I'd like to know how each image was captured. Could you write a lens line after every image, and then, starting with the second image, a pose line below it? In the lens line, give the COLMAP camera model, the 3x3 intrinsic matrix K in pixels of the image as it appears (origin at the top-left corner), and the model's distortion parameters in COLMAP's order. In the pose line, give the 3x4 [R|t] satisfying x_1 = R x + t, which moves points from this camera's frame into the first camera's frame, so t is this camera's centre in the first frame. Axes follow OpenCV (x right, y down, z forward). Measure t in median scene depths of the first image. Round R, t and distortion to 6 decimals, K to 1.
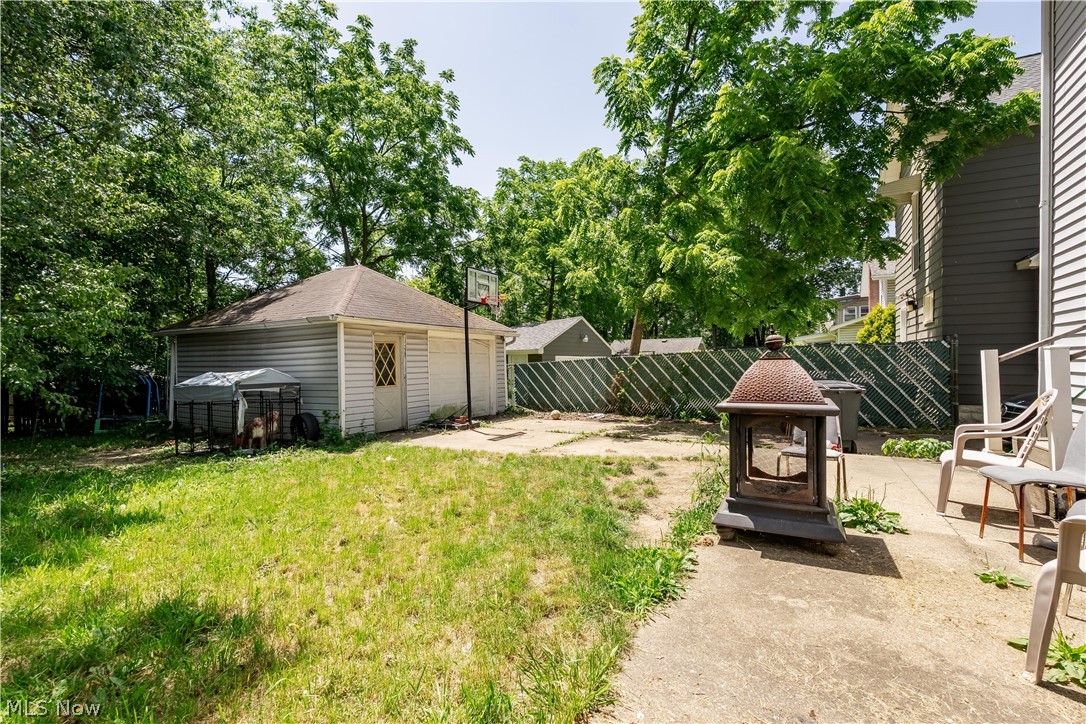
lens RADIAL K [[476.2, 0, 543.2], [0, 476.2, 364.3], [0, 0, 1]] dist [-0.011645, 0.001351]
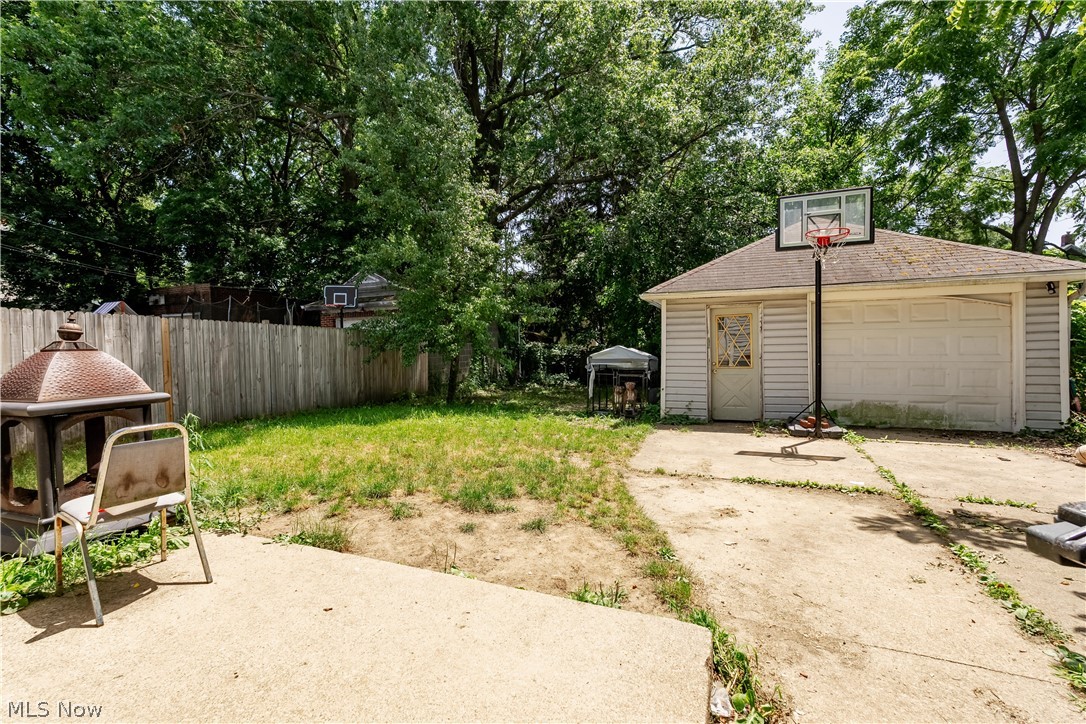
lens RADIAL K [[476.2, 0, 542.7], [0, 476.2, 360.3], [0, 0, 1]] dist [-0.011645, 0.001351]
pose [[0.144242, 0.038170, -0.988806, 0.444517], [0.010897, 0.999134, 0.040158, -0.003889], [0.989482, -0.016567, 0.143701, 0.530172]]
